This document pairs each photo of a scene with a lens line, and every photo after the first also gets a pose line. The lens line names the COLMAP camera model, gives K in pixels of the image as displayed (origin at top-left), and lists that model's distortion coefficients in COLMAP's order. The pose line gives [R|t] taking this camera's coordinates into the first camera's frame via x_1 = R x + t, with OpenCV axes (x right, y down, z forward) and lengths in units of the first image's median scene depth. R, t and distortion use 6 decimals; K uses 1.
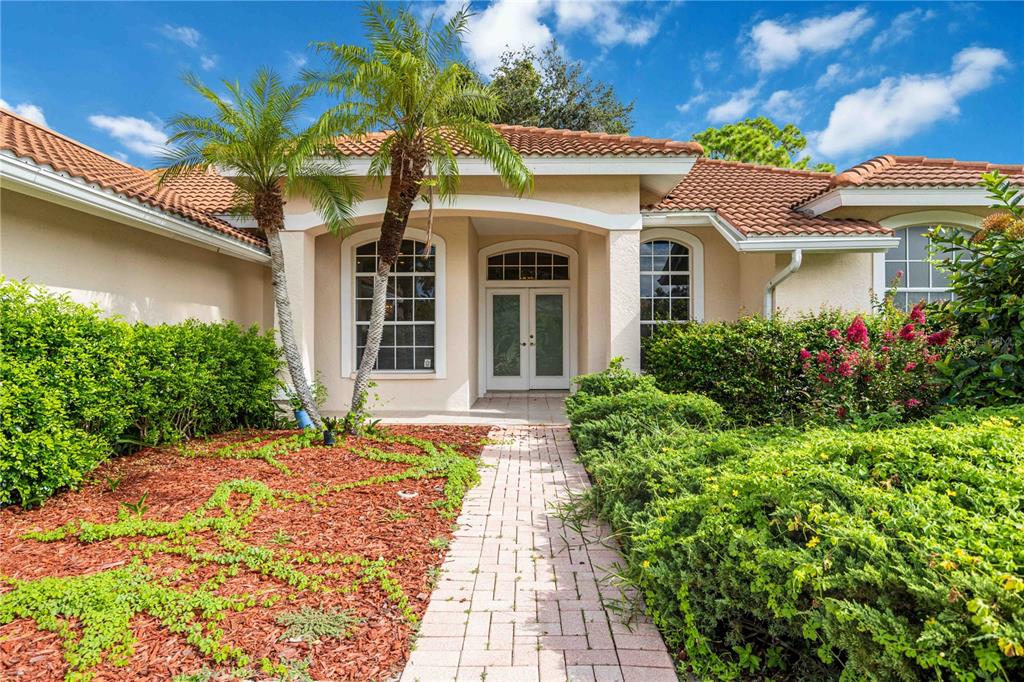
lens RADIAL K [[558.7, 0, 512.7], [0, 558.7, 342.2], [0, 0, 1]] dist [-0.000684, -0.000049]
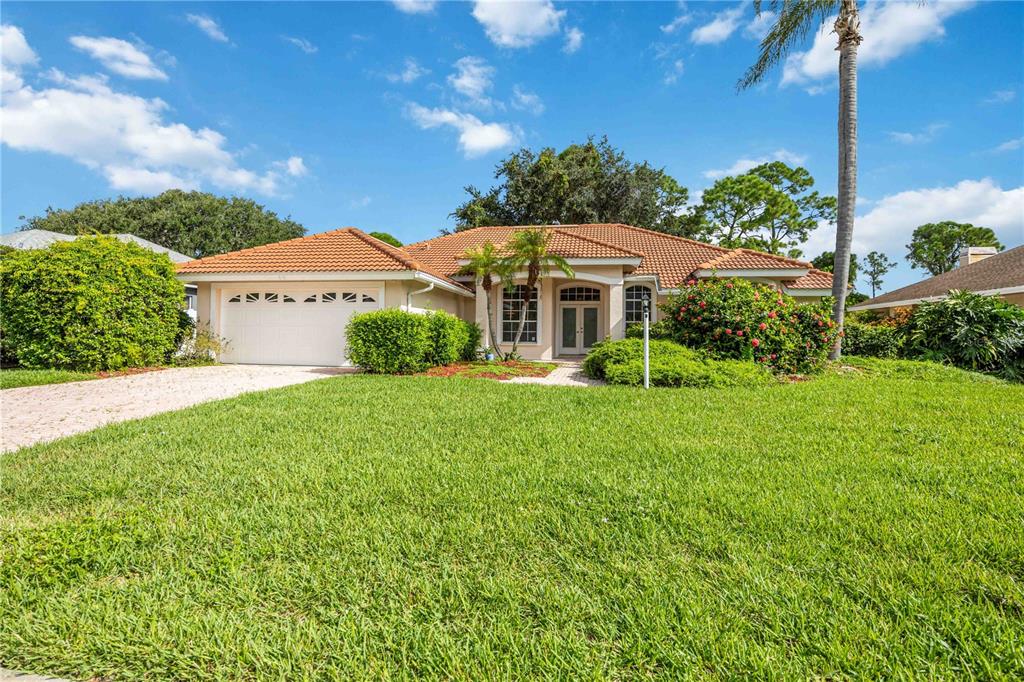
lens RADIAL K [[503.2, 0, 512.3], [0, 503.2, 340.3], [0, 0, 1]] dist [-0.000119, -0.000012]
pose [[0.990481, 0.011933, -0.137131, 0.038579], [-0.011272, 0.999921, 0.005589, 0.028670], [0.137187, -0.003990, 0.990537, -0.931216]]
